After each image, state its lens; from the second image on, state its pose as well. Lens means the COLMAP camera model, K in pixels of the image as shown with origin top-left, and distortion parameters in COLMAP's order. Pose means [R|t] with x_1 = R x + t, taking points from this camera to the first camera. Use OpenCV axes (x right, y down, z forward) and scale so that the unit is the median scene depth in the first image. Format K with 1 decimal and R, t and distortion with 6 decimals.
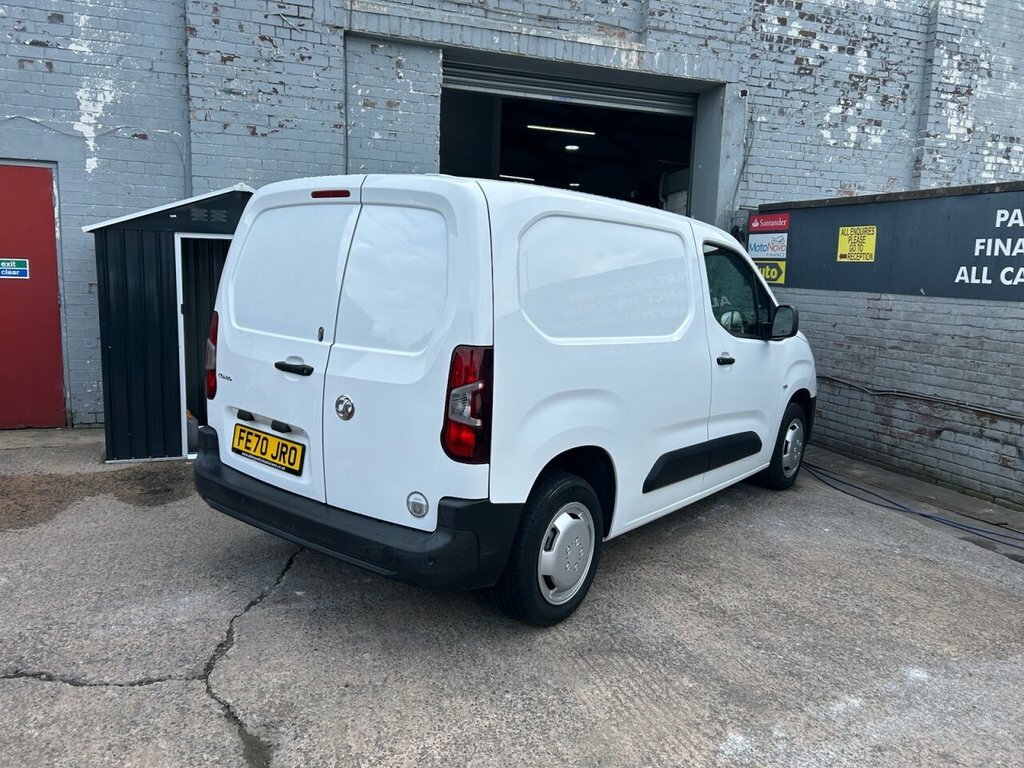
lens RADIAL K [[807.9, 0, 503.3], [0, 807.9, 397.8], [0, 0, 1]] dist [0.044206, -0.048085]
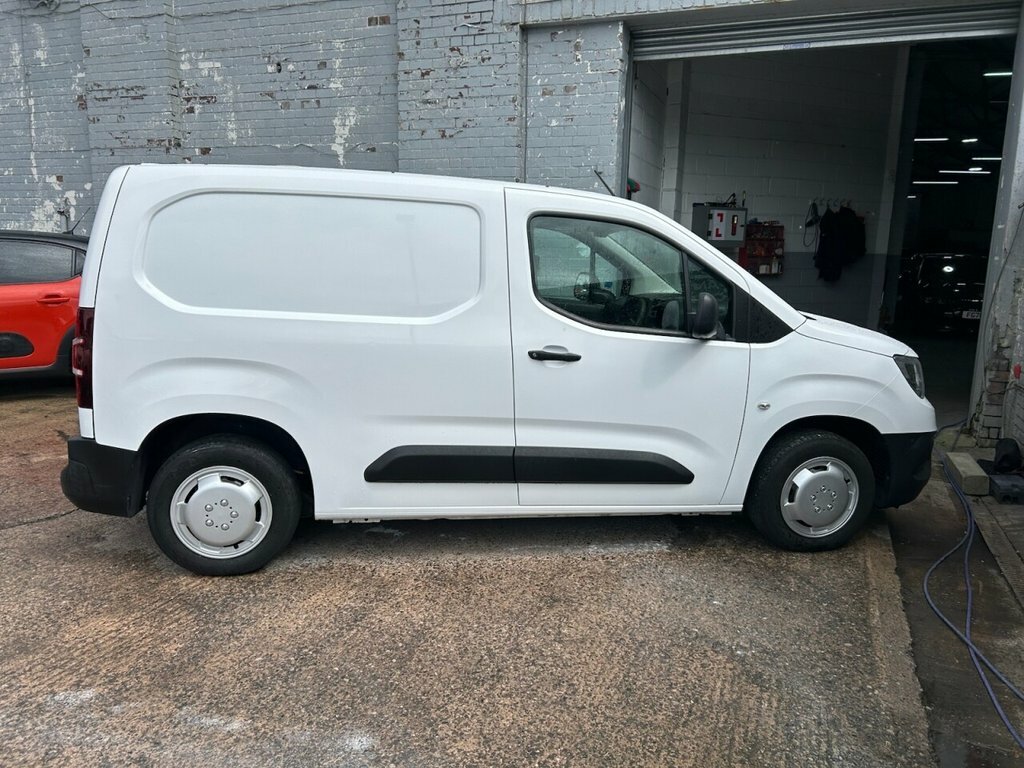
lens RADIAL K [[807.9, 0, 503.3], [0, 807.9, 397.8], [0, 0, 1]] dist [0.044206, -0.048085]
pose [[0.712704, 0.110071, -0.692775, 0.590597], [-0.107136, 0.993106, 0.047571, -0.026735], [0.693235, 0.040317, 0.719583, 0.267885]]
